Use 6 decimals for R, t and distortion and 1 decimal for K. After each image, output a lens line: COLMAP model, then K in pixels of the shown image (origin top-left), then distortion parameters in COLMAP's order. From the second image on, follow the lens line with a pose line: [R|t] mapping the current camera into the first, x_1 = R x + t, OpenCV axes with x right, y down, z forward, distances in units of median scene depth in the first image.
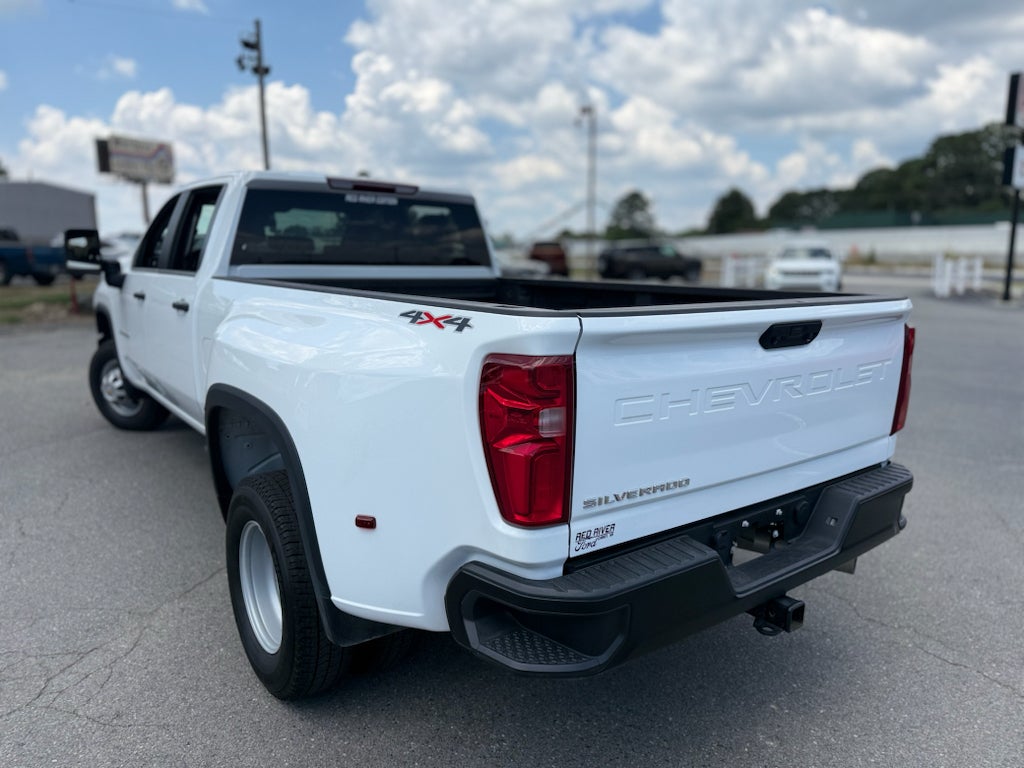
lens RADIAL K [[729.6, 0, 514.0], [0, 729.6, 383.8], [0, 0, 1]] dist [0.005312, -0.007164]
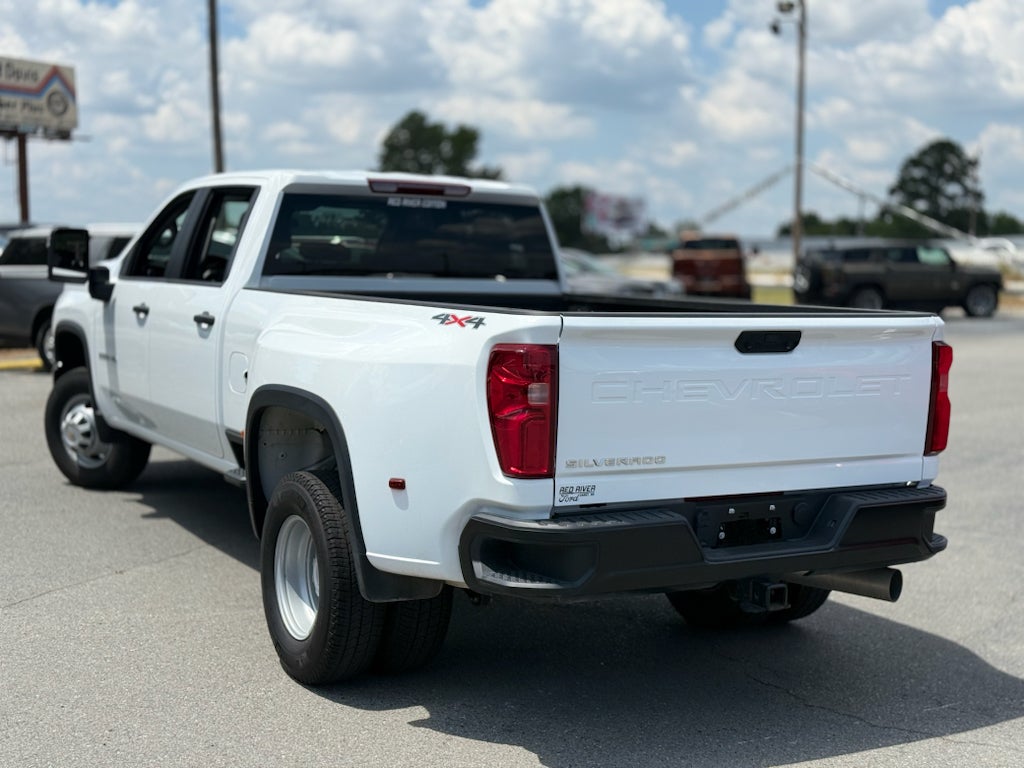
lens RADIAL K [[1390.9, 0, 515.3], [0, 1390.9, 386.3], [0, 0, 1]] dist [-0.058525, 0.000000]
pose [[0.992428, 0.023040, -0.120645, 0.198598], [-0.033246, 0.995972, -0.083275, 0.157266], [0.118240, 0.086655, 0.989197, -0.951754]]
